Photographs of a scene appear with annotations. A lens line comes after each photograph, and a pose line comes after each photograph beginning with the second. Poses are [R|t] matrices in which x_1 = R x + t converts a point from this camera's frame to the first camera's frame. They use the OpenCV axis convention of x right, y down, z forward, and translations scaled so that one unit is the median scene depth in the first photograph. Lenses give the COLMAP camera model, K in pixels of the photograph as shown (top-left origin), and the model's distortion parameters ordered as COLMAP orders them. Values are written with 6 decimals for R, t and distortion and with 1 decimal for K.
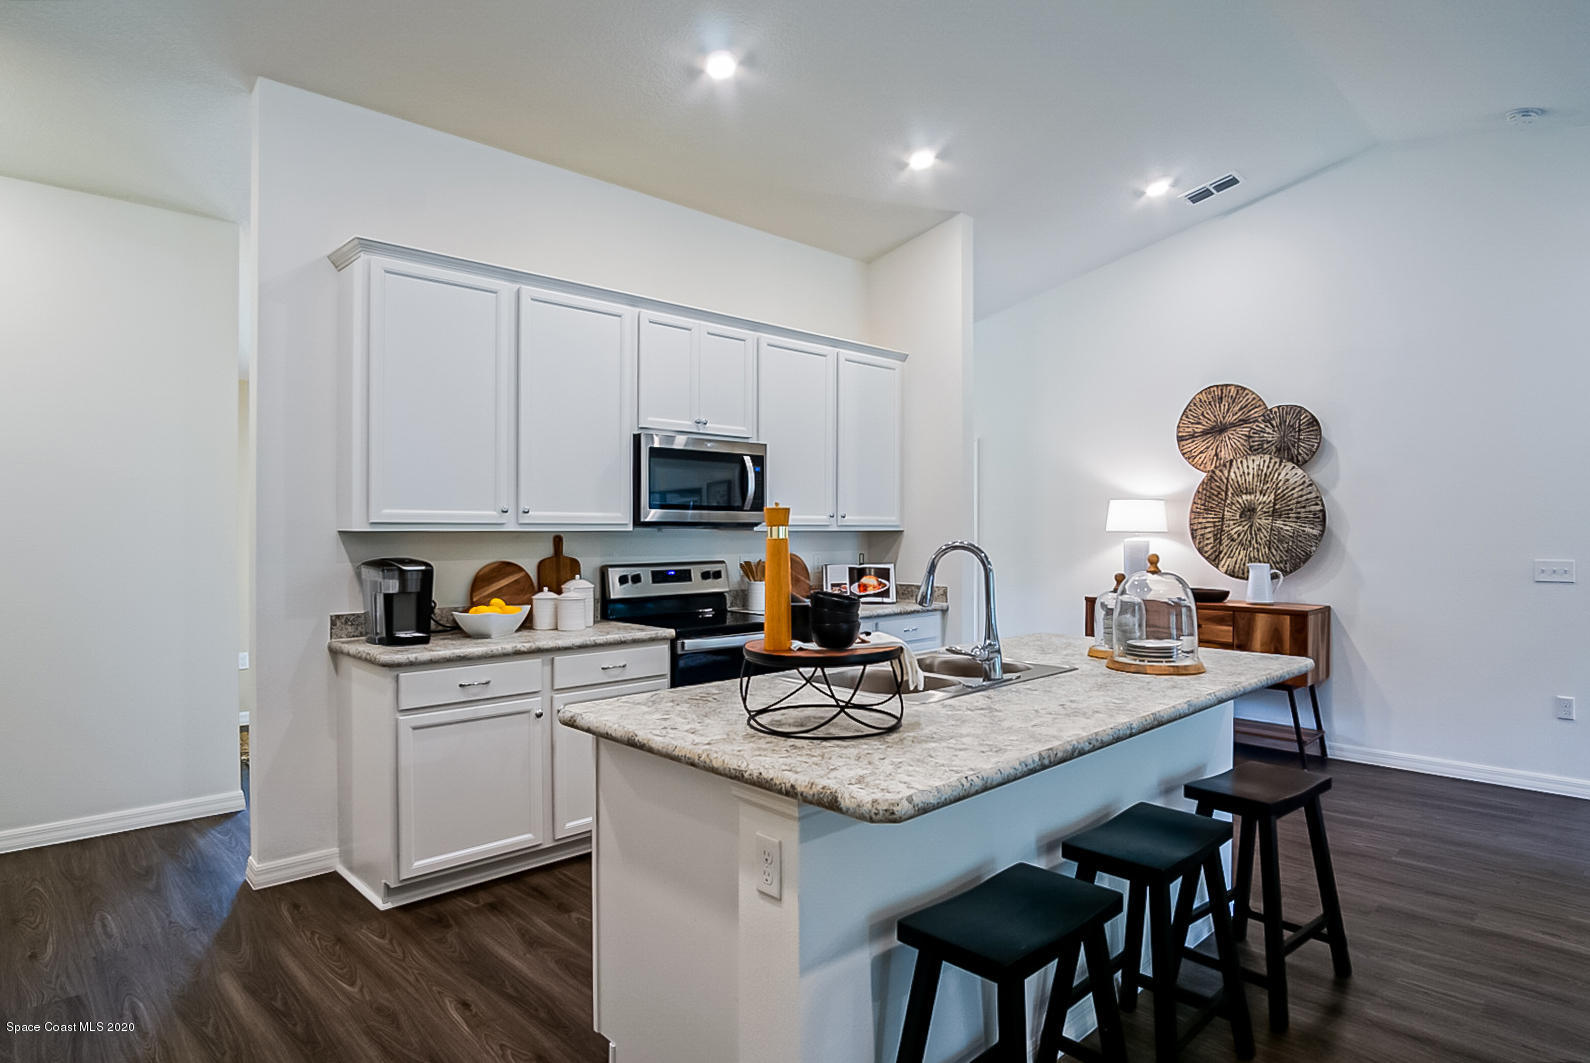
lens RADIAL K [[879.1, 0, 795.1], [0, 879.1, 537.0], [0, 0, 1]] dist [-0.021858, -0.000313]
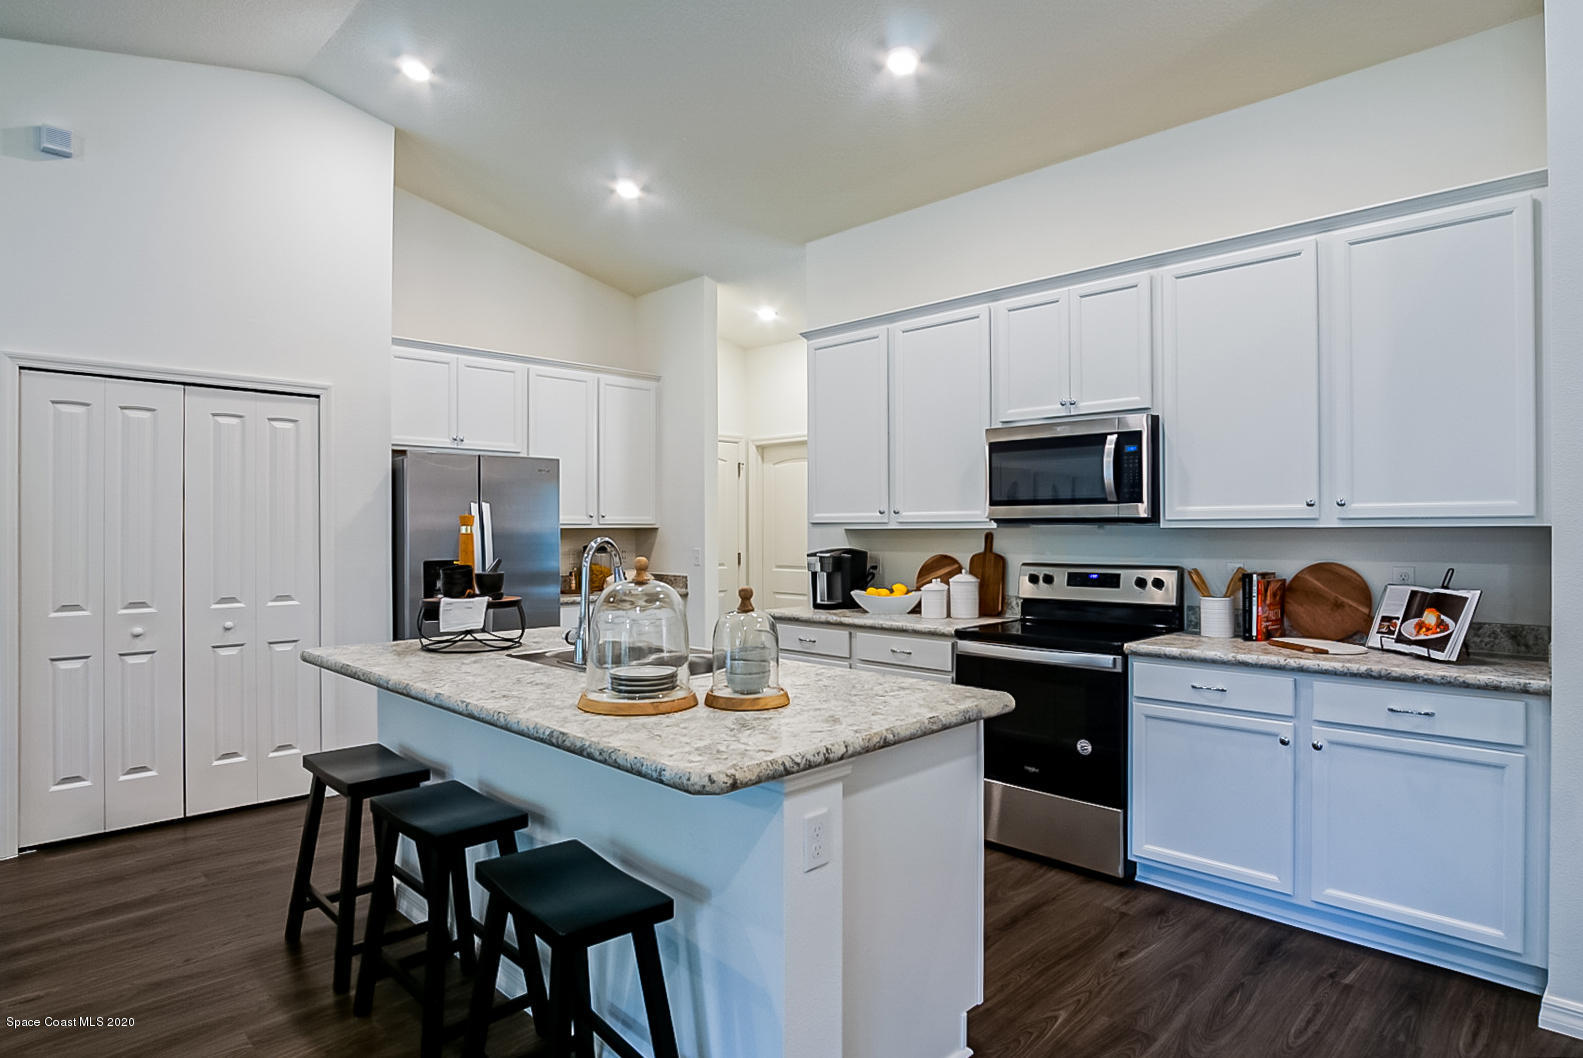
lens RADIAL K [[896.4, 0, 768.0], [0, 896.4, 534.2], [0, 0, 1]] dist [-0.027881, 0.000527]
pose [[-0.004813, 0.006249, -0.999969, 0.807189], [-0.003653, 0.999974, 0.006266, -0.005700], [0.999982, 0.003684, -0.004790, 0.733470]]
